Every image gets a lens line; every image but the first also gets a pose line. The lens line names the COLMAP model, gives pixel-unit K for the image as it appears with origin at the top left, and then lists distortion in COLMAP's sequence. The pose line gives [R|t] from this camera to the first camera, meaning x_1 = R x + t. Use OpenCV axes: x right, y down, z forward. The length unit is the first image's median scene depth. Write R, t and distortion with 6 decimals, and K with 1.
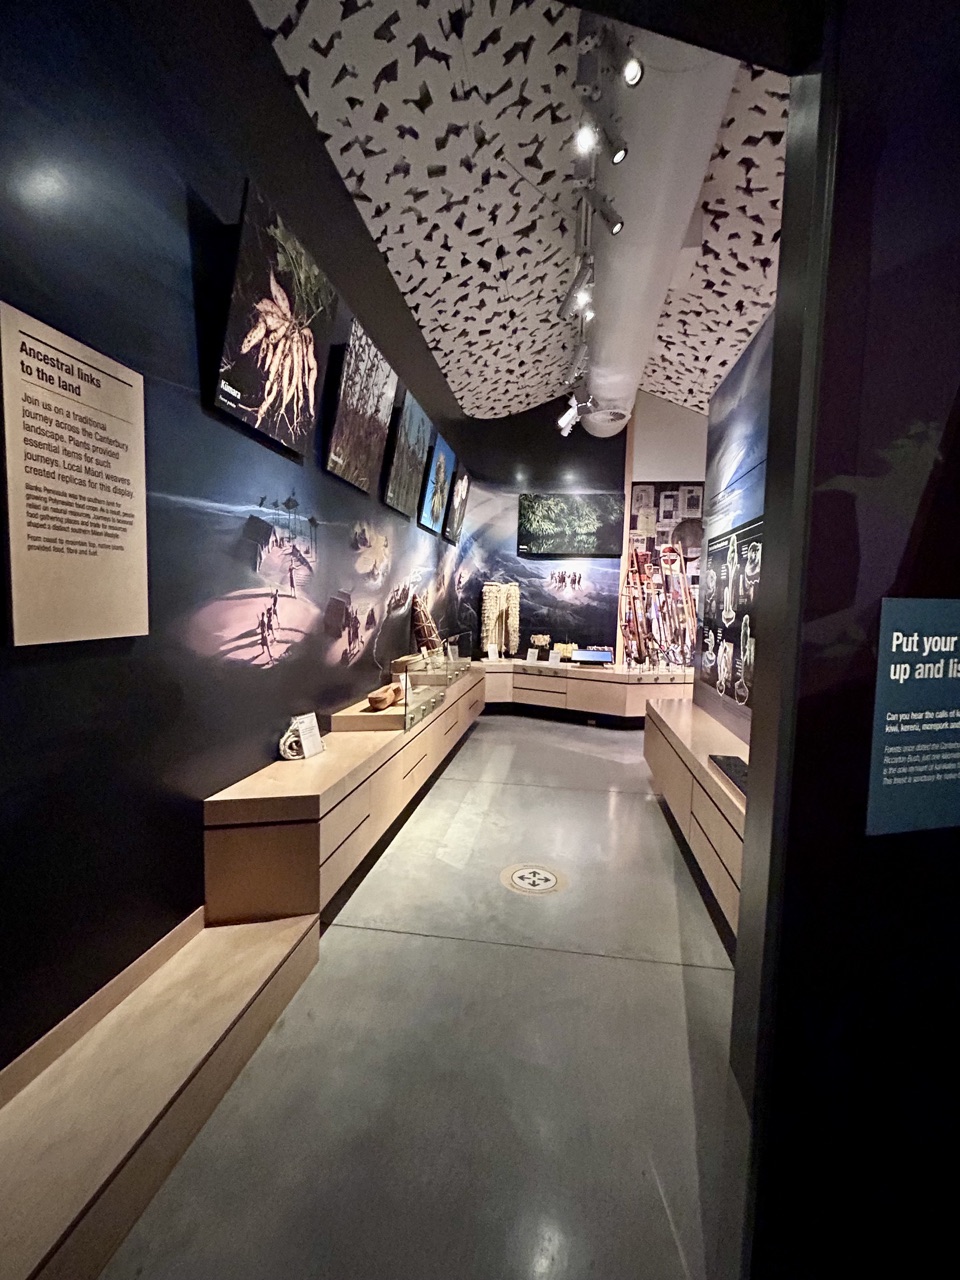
lens RADIAL K [[591.6, 0, 480.0], [0, 591.6, 640.0], [0, 0, 1]] dist [-0.001434, 0.005641]
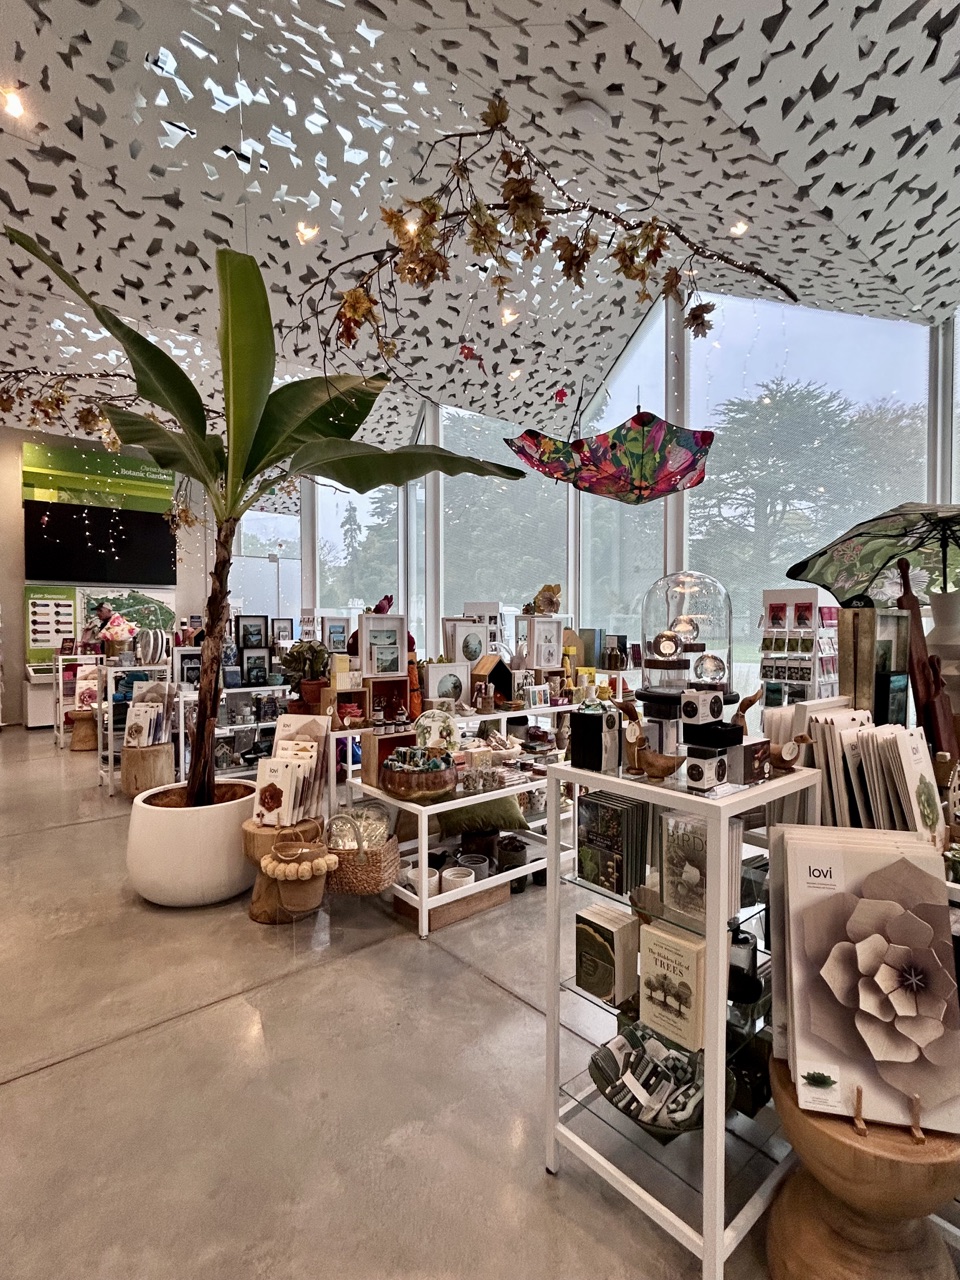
lens RADIAL K [[591.6, 0, 480.0], [0, 591.6, 640.0], [0, 0, 1]] dist [-0.001434, 0.005641]
pose [[-0.728756, 0.039722, 0.683621, 0.245826], [0.078816, 0.996547, 0.026115, -0.101413], [-0.680223, 0.072911, -0.729370, 1.628089]]
